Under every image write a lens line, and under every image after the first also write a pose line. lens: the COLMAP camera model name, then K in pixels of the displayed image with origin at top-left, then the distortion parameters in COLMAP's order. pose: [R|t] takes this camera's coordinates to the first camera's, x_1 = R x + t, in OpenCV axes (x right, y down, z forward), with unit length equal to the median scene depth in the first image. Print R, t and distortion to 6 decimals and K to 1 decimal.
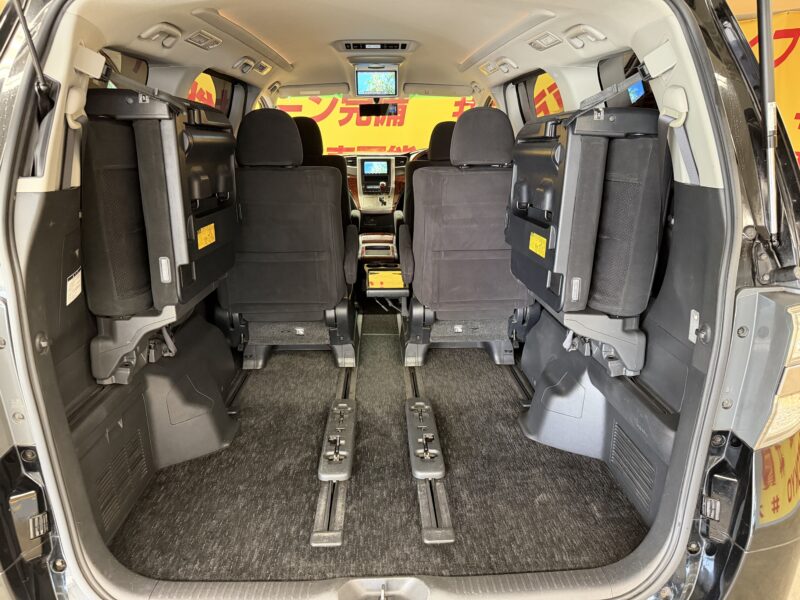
lens RADIAL K [[584.7, 0, 395.3], [0, 584.7, 302.8], [0, 0, 1]] dist [0.031705, -0.042652]
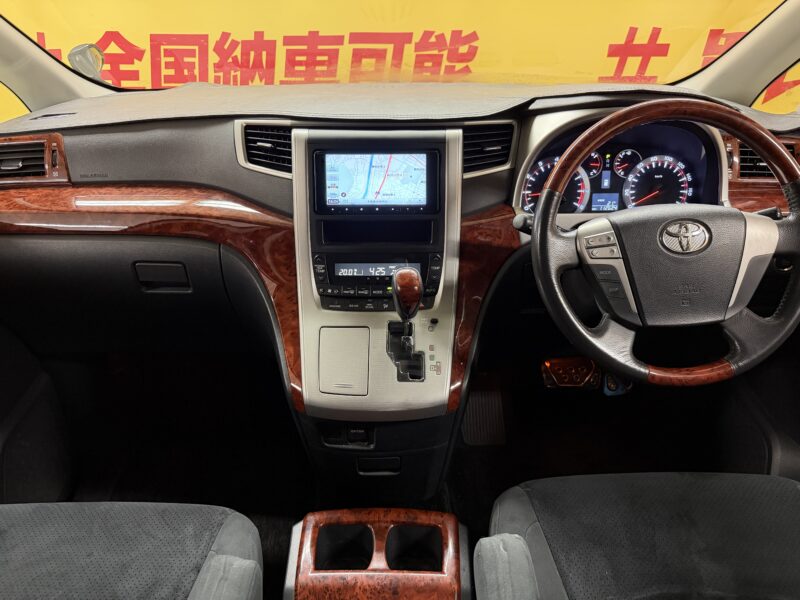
lens RADIAL K [[584.7, 0, 390.5], [0, 584.7, 296.0], [0, 0, 1]] dist [0.031705, -0.042652]
pose [[0.999180, 0.016508, -0.036962, -0.048463], [-0.009249, 0.982018, 0.188562, -0.577917], [0.039410, -0.188066, 0.981365, 1.950432]]
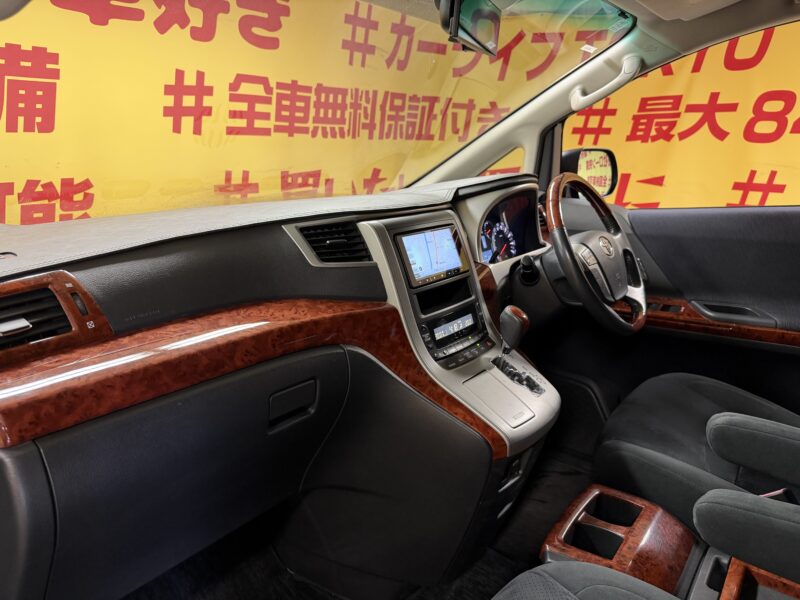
lens RADIAL K [[584.7, 0, 393.6], [0, 584.7, 293.9], [0, 0, 1]] dist [0.031705, -0.042652]
pose [[0.638382, -0.176998, 0.749093, -0.602509], [0.227345, 0.973142, 0.036192, -0.570437], [-0.735379, 0.147198, 0.661476, 2.124970]]
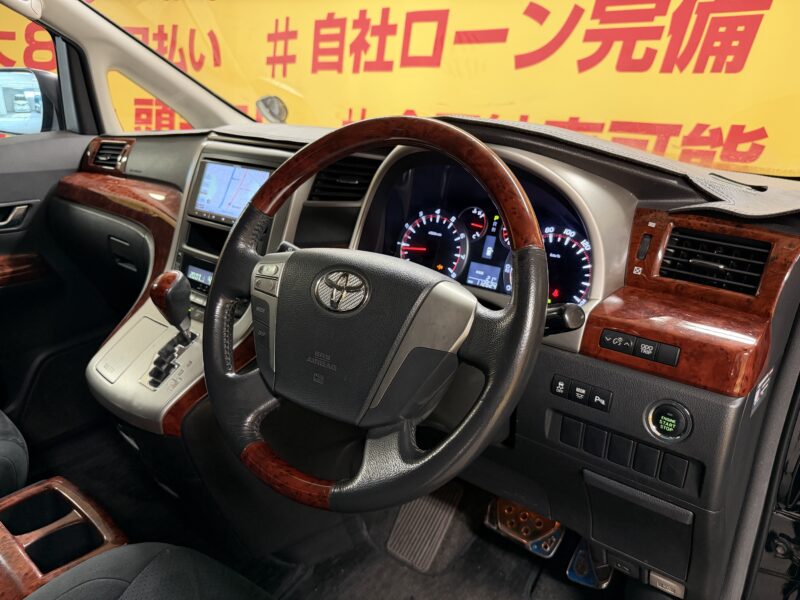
lens RADIAL K [[584.7, 0, 391.3], [0, 584.7, 285.0], [0, 0, 1]] dist [0.031705, -0.042652]
pose [[0.755568, 0.225075, -0.615189, 0.387626], [-0.220645, 0.971686, 0.084511, -0.576627], [0.616792, 0.071885, 0.783837, 2.175277]]
